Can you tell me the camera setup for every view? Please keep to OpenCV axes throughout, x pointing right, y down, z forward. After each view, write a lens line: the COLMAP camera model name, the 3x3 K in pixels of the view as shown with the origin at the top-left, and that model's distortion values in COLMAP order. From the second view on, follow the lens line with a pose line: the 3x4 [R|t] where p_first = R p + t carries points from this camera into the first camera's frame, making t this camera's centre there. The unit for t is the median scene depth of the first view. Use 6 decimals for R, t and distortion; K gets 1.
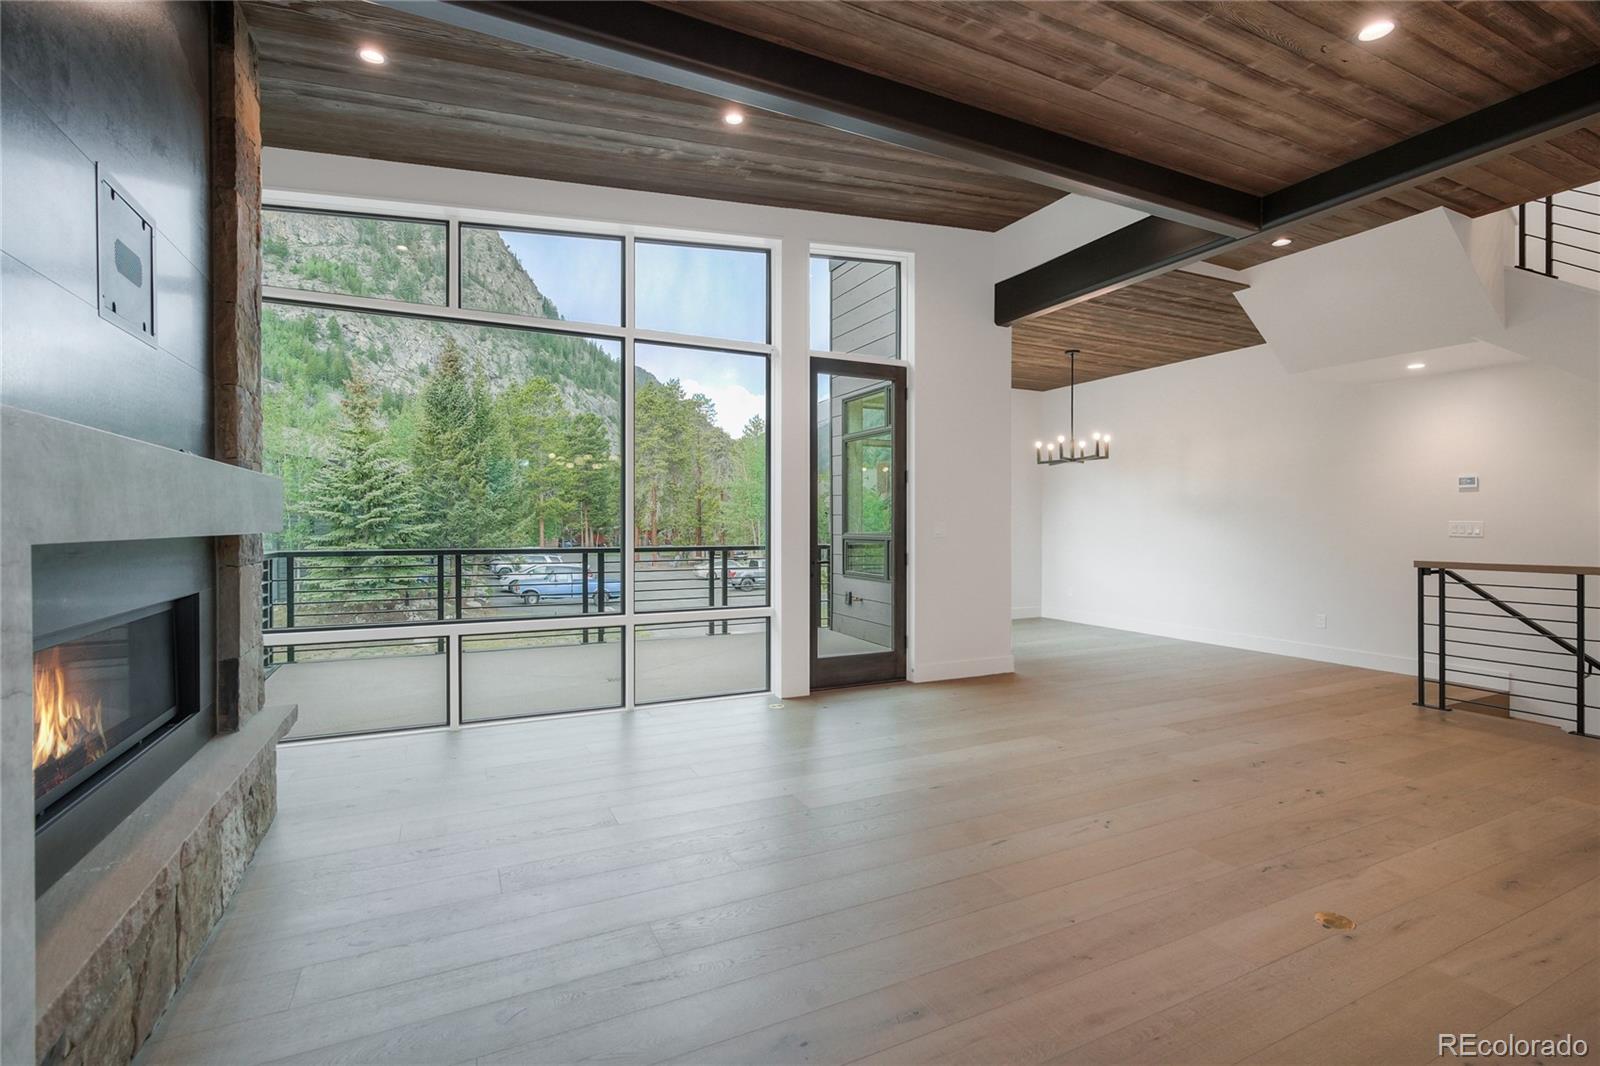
lens RADIAL K [[729.7, 0, 810.6], [0, 729.7, 531.6], [0, 0, 1]] dist [-0.010825, 0.004460]
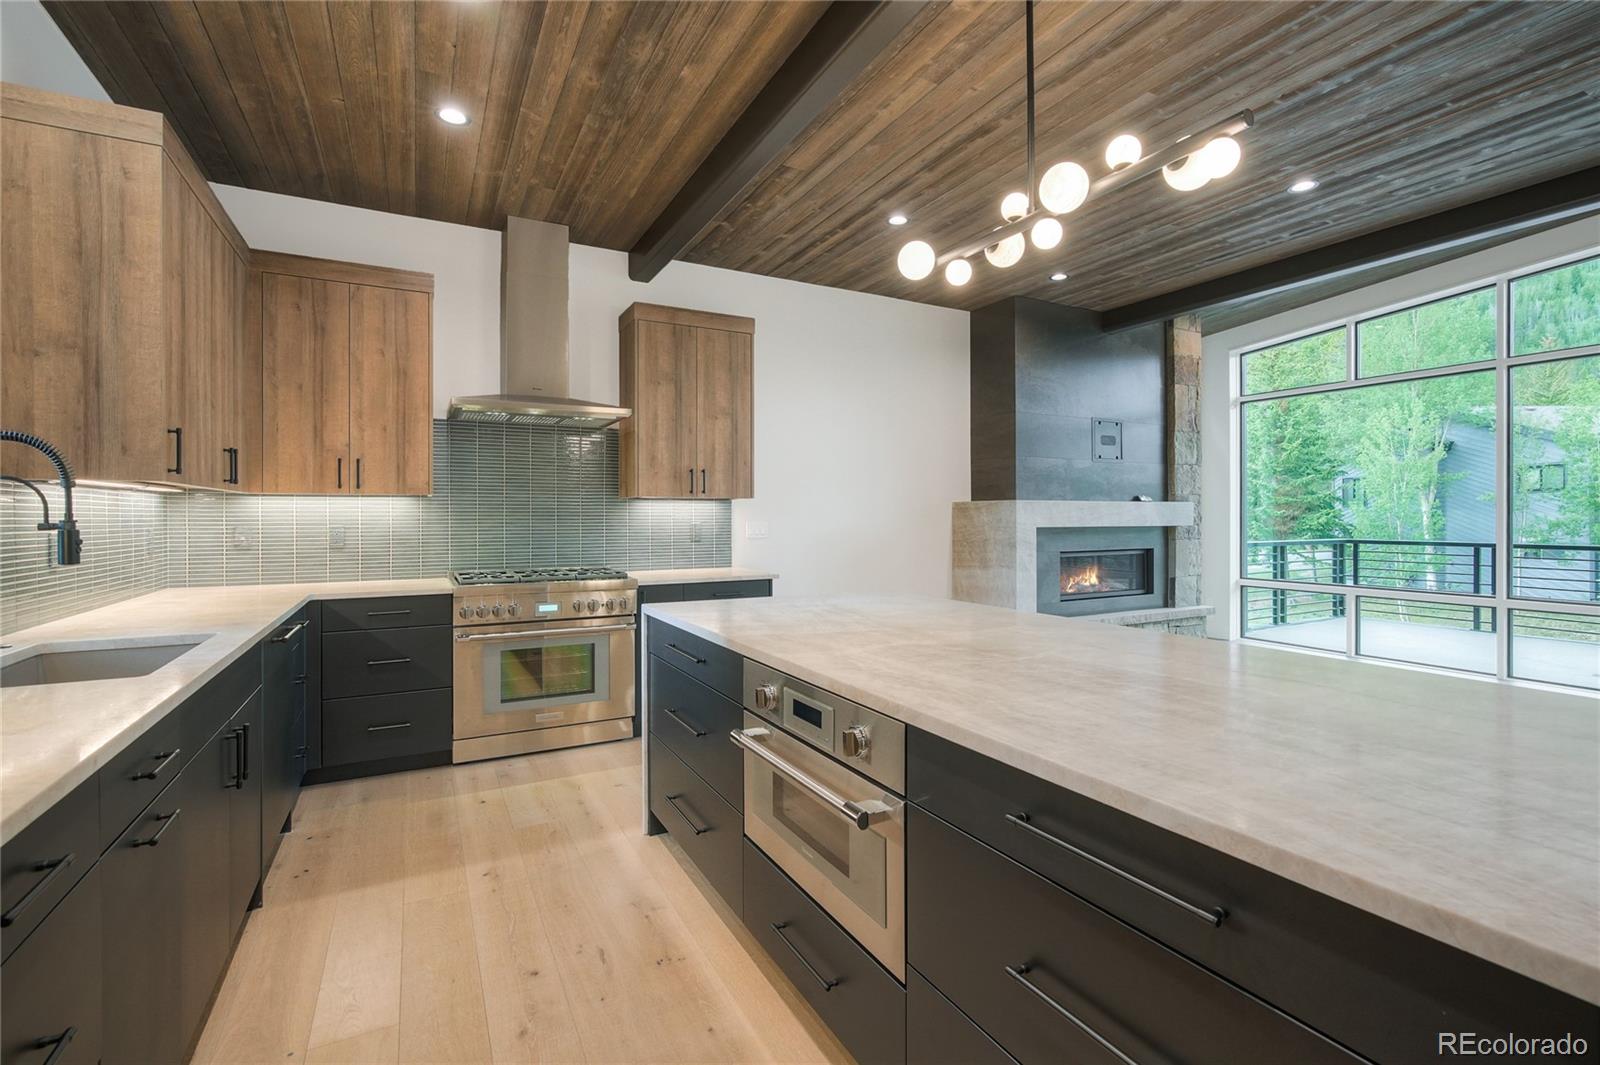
lens RADIAL K [[729.7, 0, 801.2], [0, 729.7, 517.5], [0, 0, 1]] dist [-0.010825, 0.004460]
pose [[0.031425, 0.001638, -0.999505, 0.748796], [-0.010517, 0.999944, 0.001308, -0.006793], [0.999451, 0.010471, 0.031441, -0.149706]]
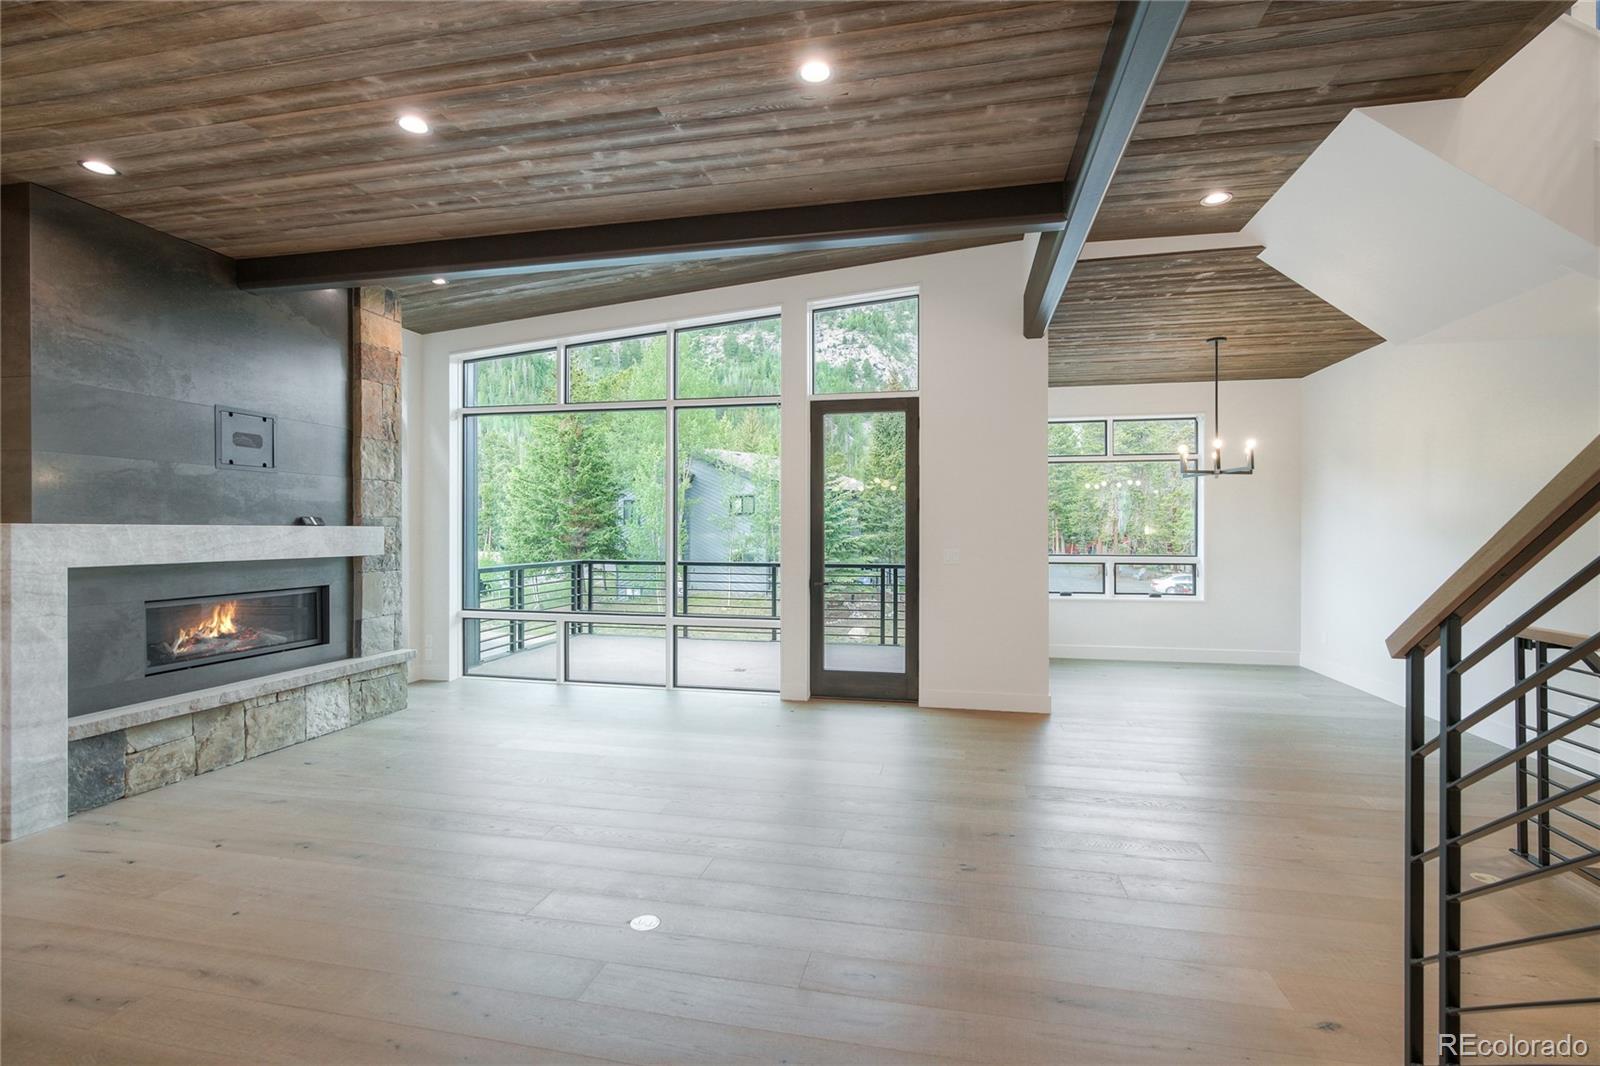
lens RADIAL K [[729.7, 0, 806.7], [0, 729.7, 531.3], [0, 0, 1]] dist [-0.010825, 0.004460]
pose [[0.784859, 0.001672, -0.619673, 0.633858], [-0.009074, 0.999920, -0.008794, -0.025877], [0.619608, 0.012525, 0.784811, 0.100692]]
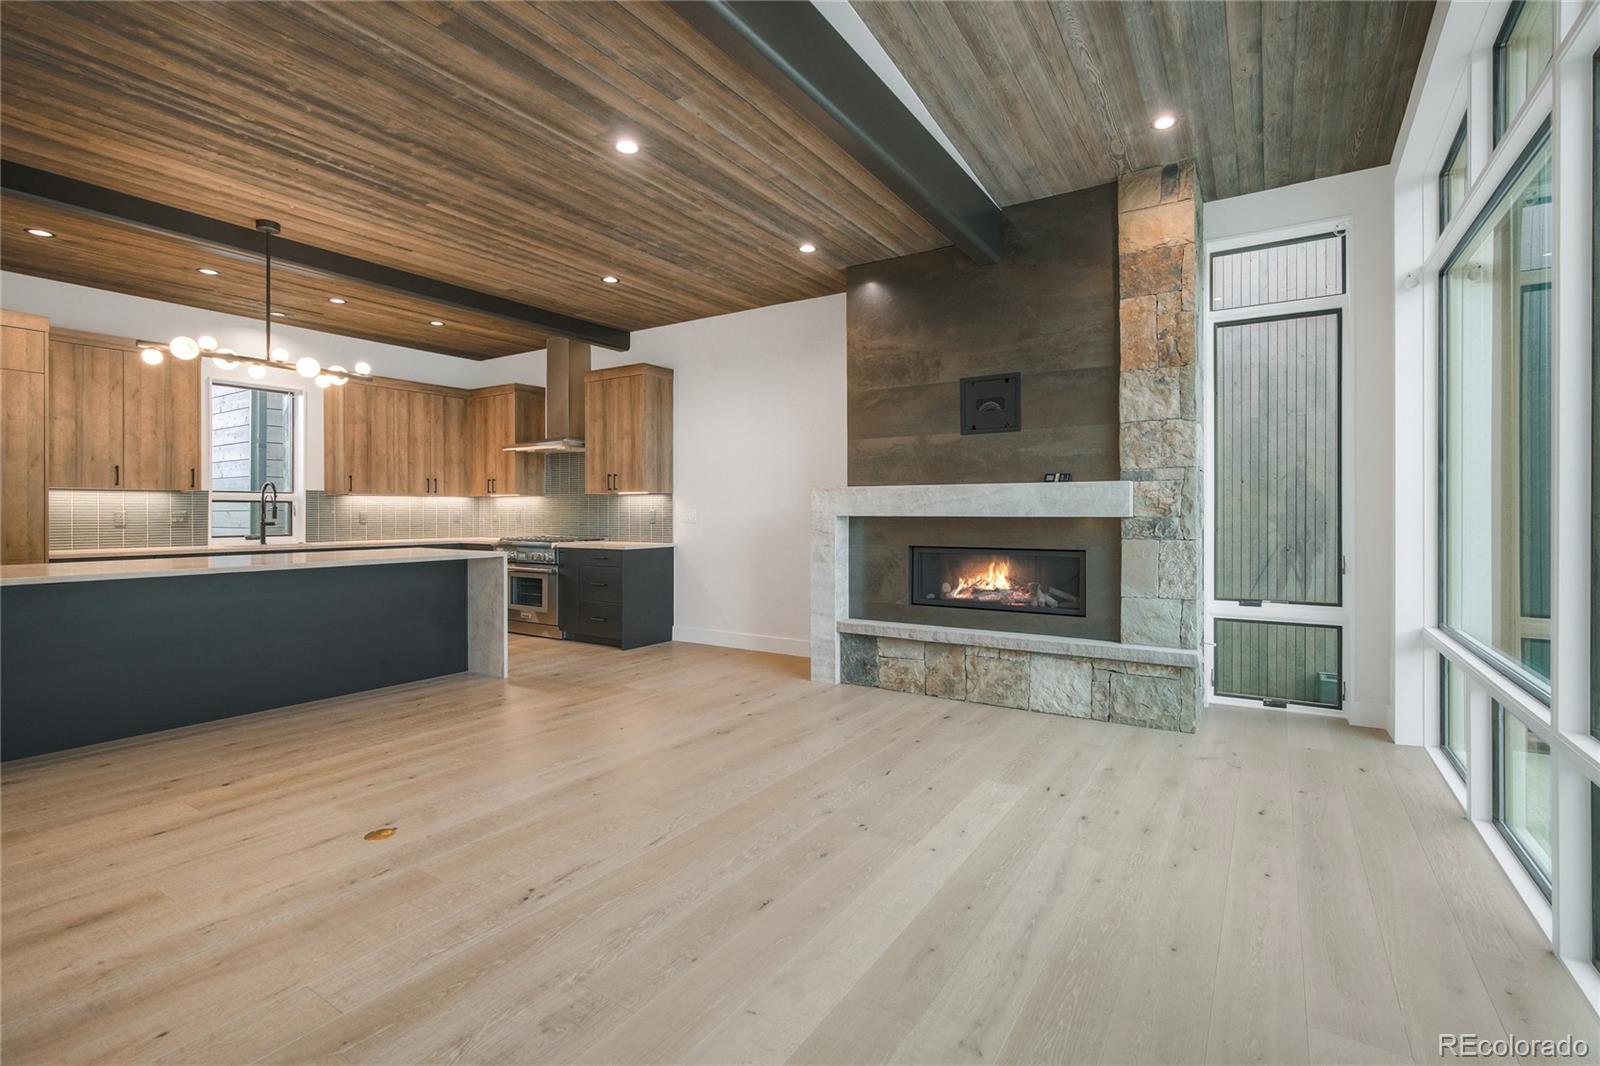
lens RADIAL K [[729.7, 0, 797.9], [0, 729.7, 513.1], [0, 0, 1]] dist [-0.010825, 0.004460]
pose [[-0.860594, 0.001869, -0.509288, 0.289362], [-0.005549, 0.999899, 0.013047, -0.010876], [0.509261, 0.014054, -0.860497, 0.942996]]
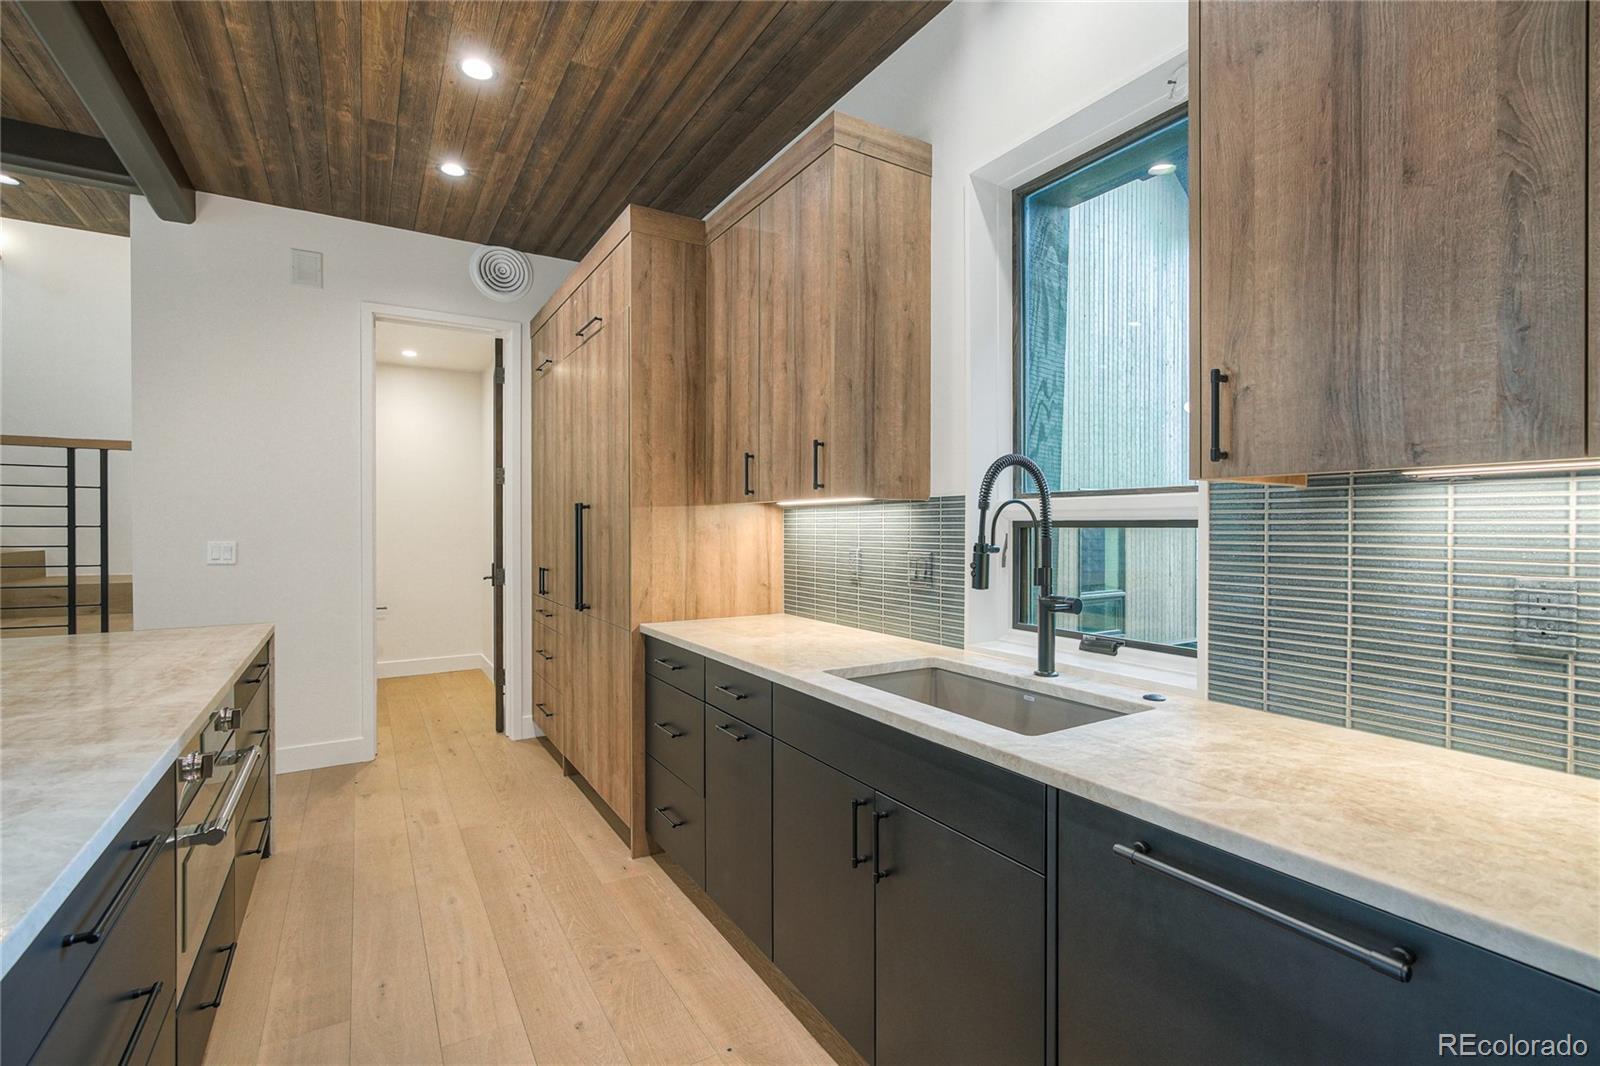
lens RADIAL K [[729.7, 0, 812.2], [0, 729.7, 526.8], [0, 0, 1]] dist [-0.010825, 0.004460]
pose [[-0.096743, -0.001118, 0.995309, 0.114709], [0.013310, 0.999909, 0.002417, -0.010496], [-0.995220, 0.013481, -0.096720, -0.357369]]
